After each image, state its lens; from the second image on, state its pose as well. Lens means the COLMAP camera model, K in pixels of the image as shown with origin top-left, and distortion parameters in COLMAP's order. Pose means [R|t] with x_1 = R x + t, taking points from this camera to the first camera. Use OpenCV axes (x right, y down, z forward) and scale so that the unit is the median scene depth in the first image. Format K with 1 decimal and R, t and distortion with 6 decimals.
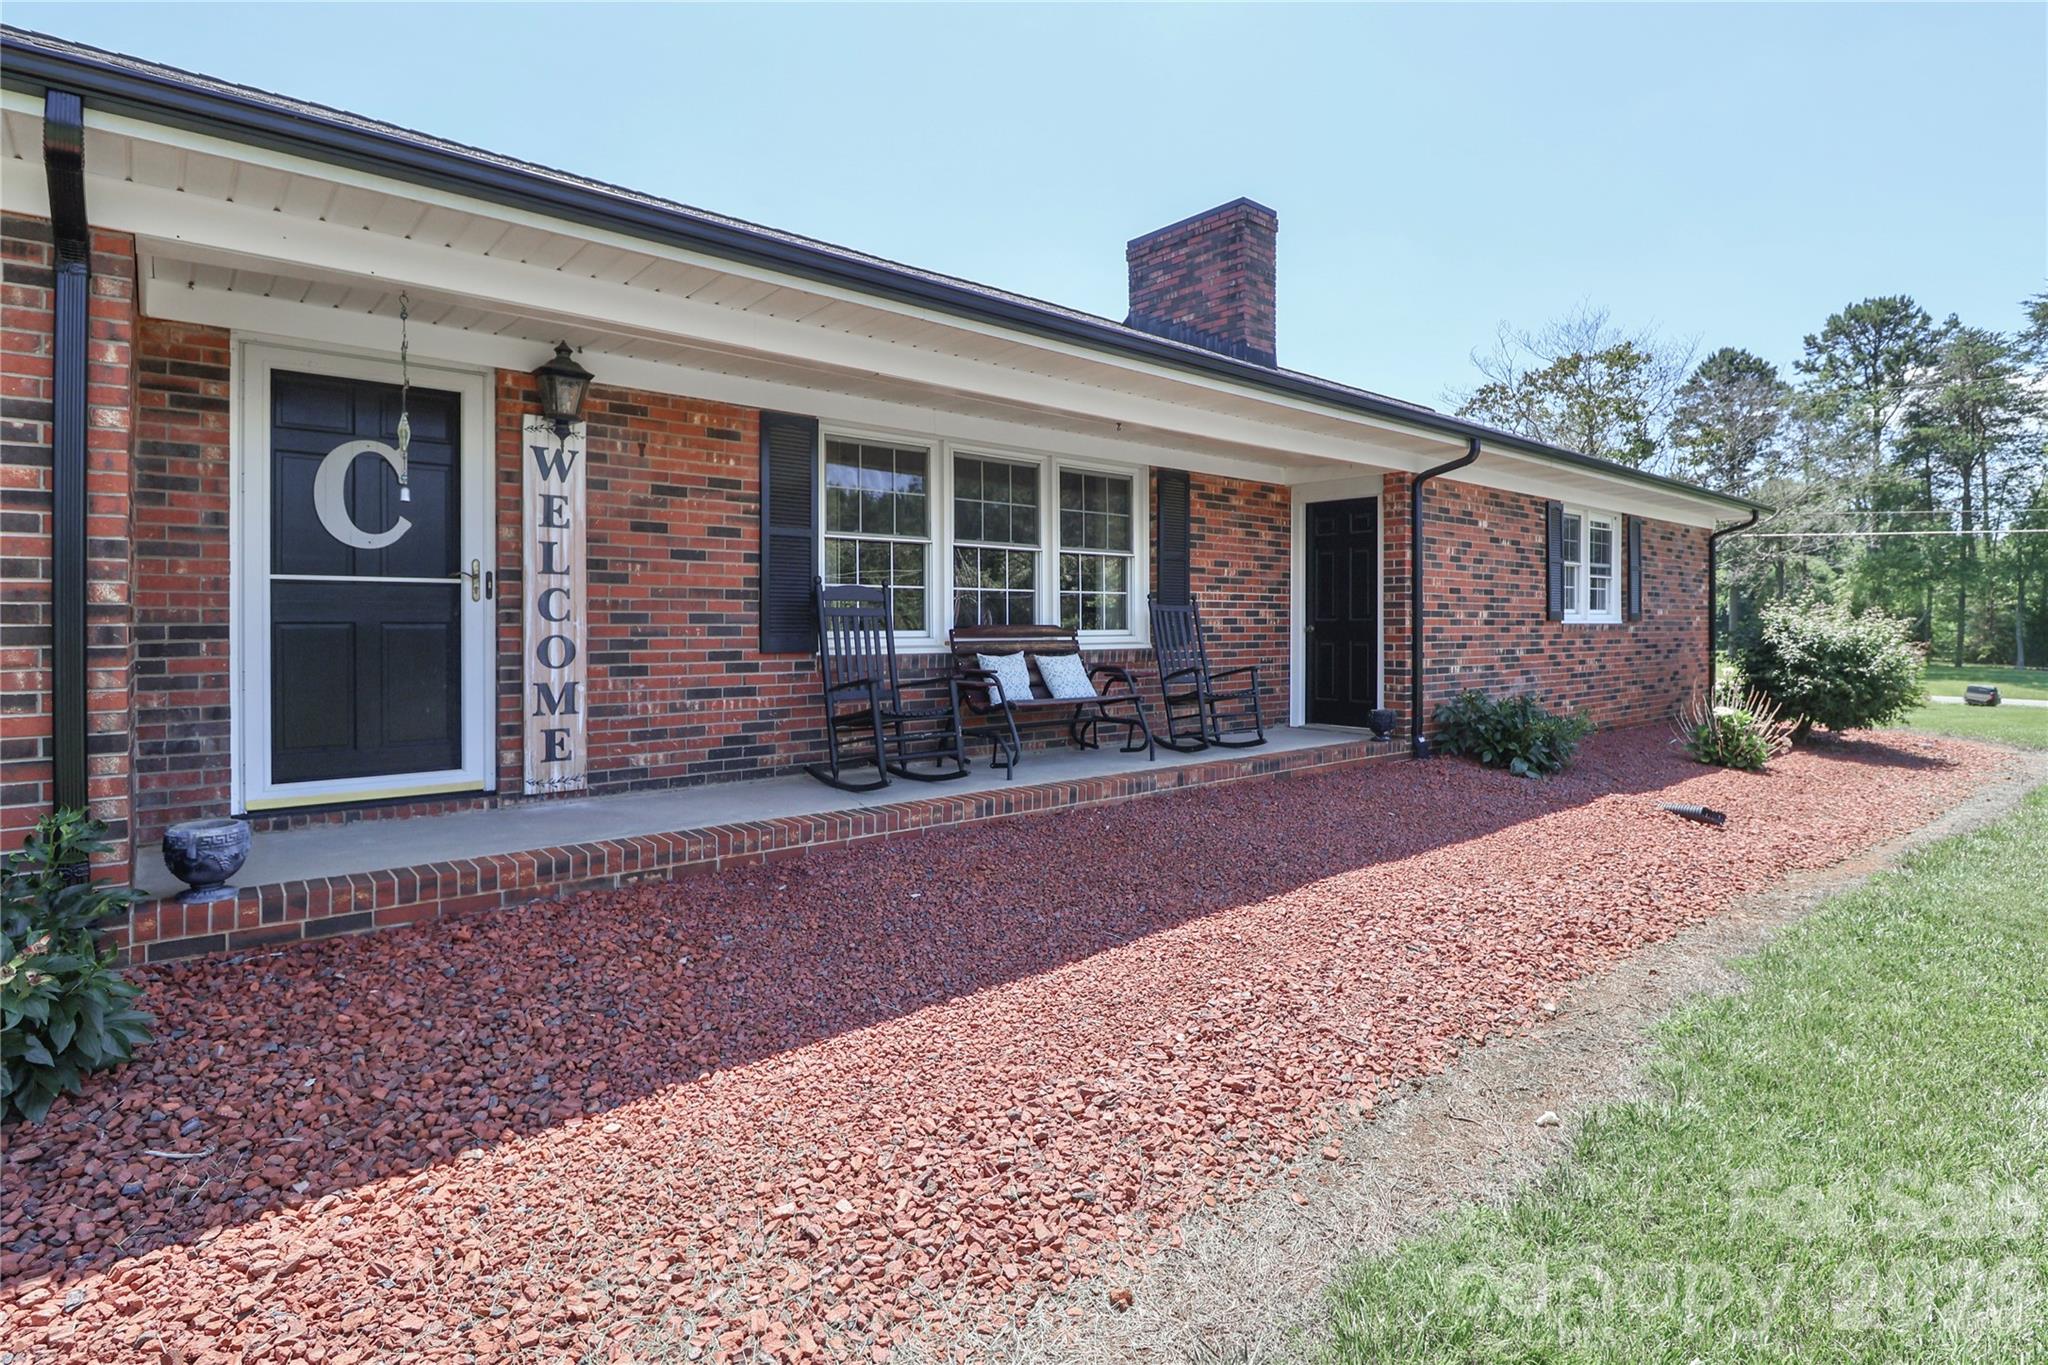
lens RADIAL K [[1046.7, 0, 1118.6], [0, 1046.7, 631.8], [0, 0, 1]] dist [-0.002511, -0.013128]
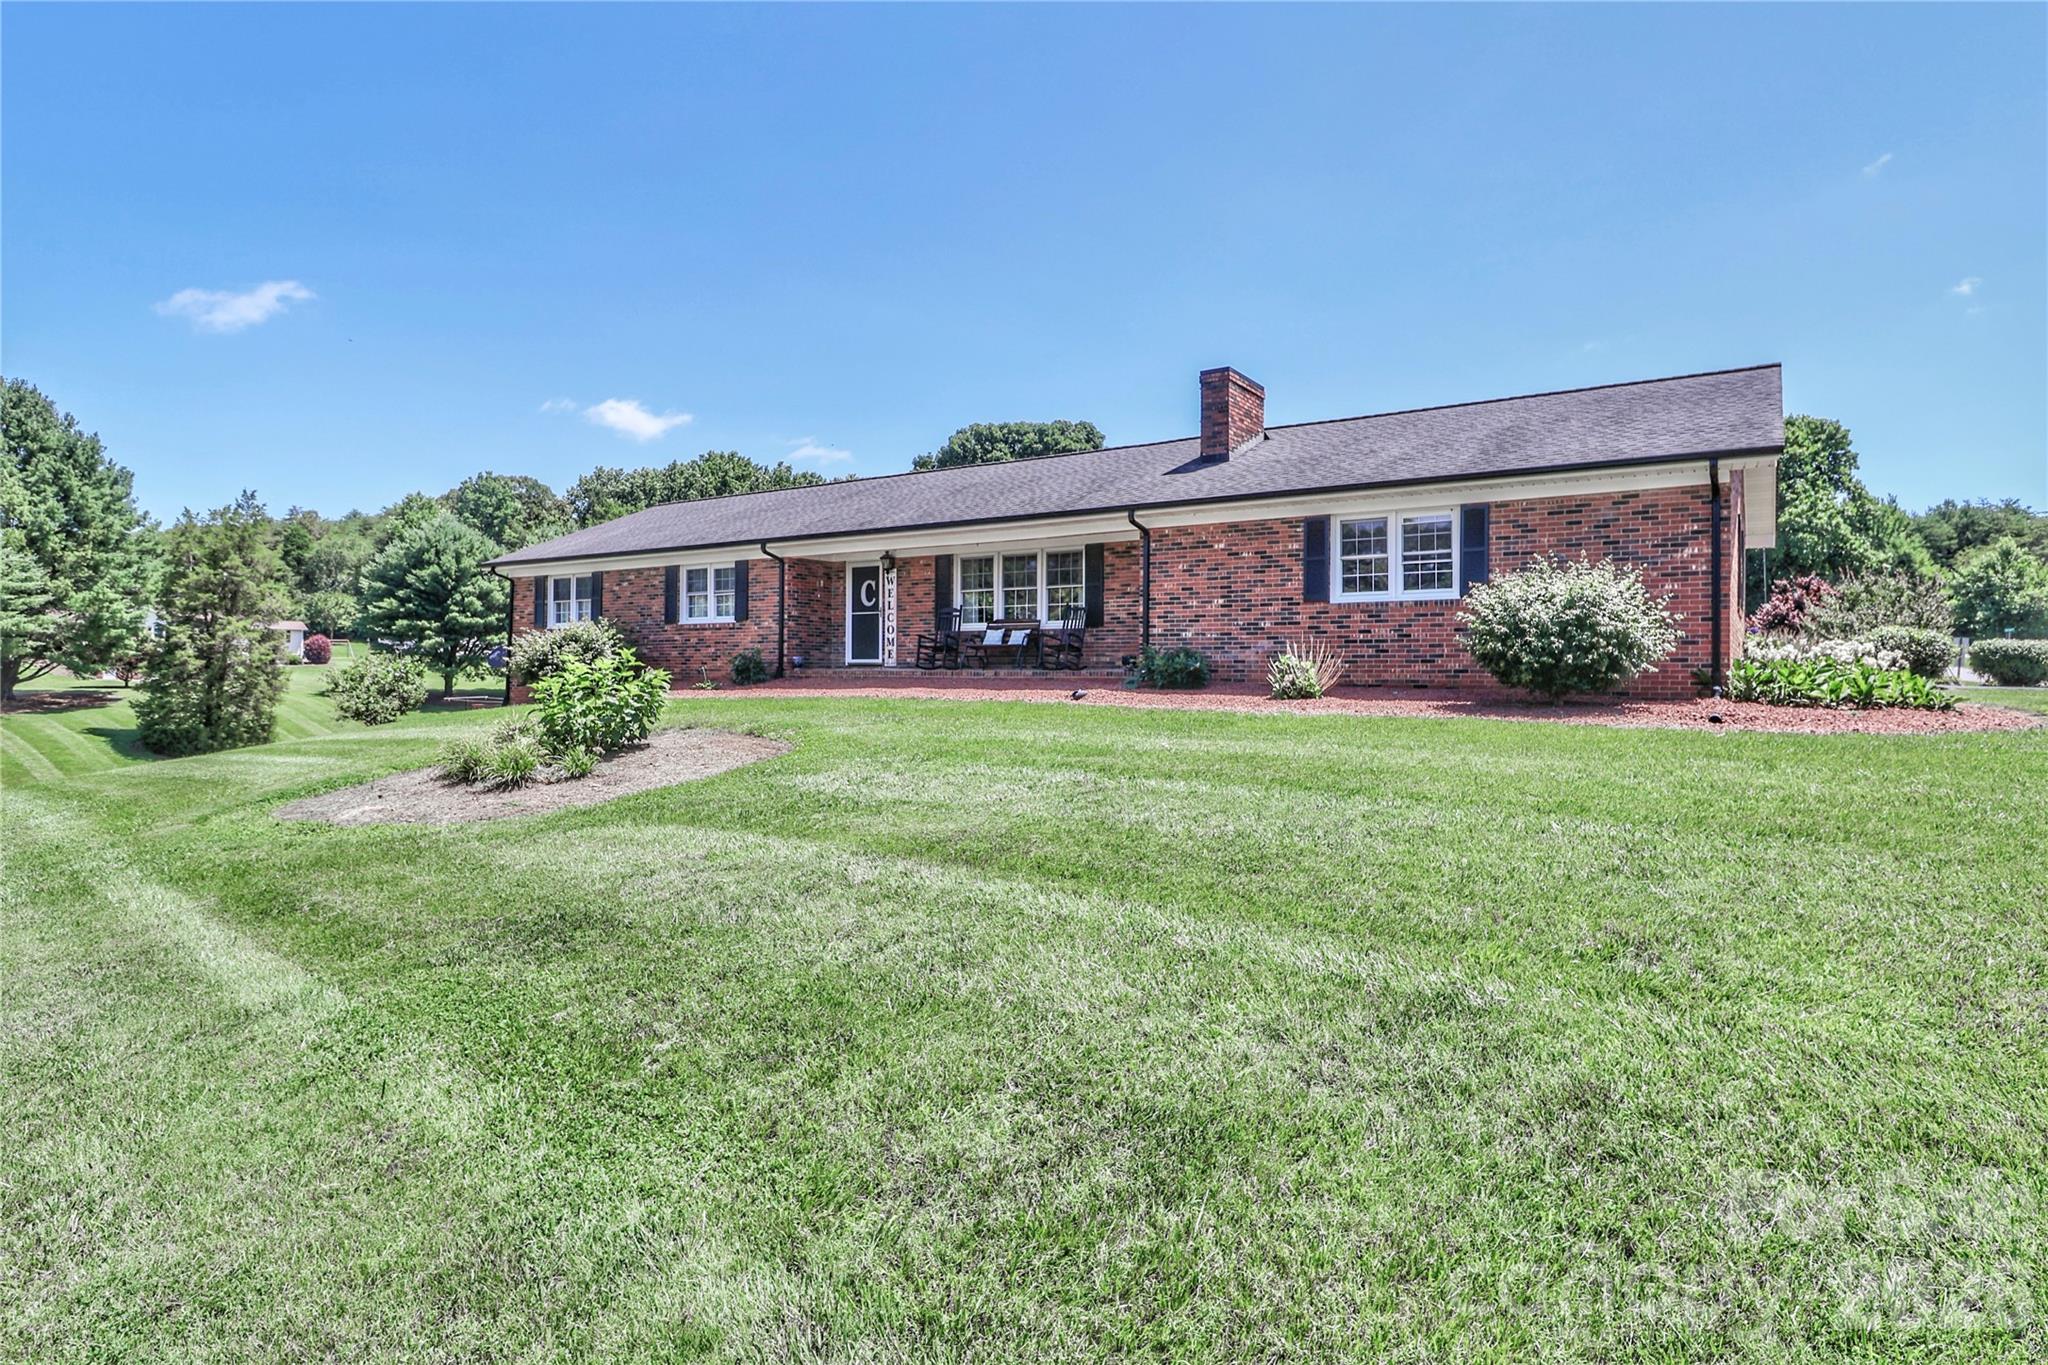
lens RADIAL K [[1106.4, 0, 1021.8], [0, 1106.4, 667.5], [0, 0, 1]] dist [-0.003984, -0.006643]
pose [[0.213475, -0.009110, -0.976906, 3.389033], [-0.014236, 0.999821, -0.012435, 0.193296], [0.976845, 0.016562, 0.213307, 0.580194]]
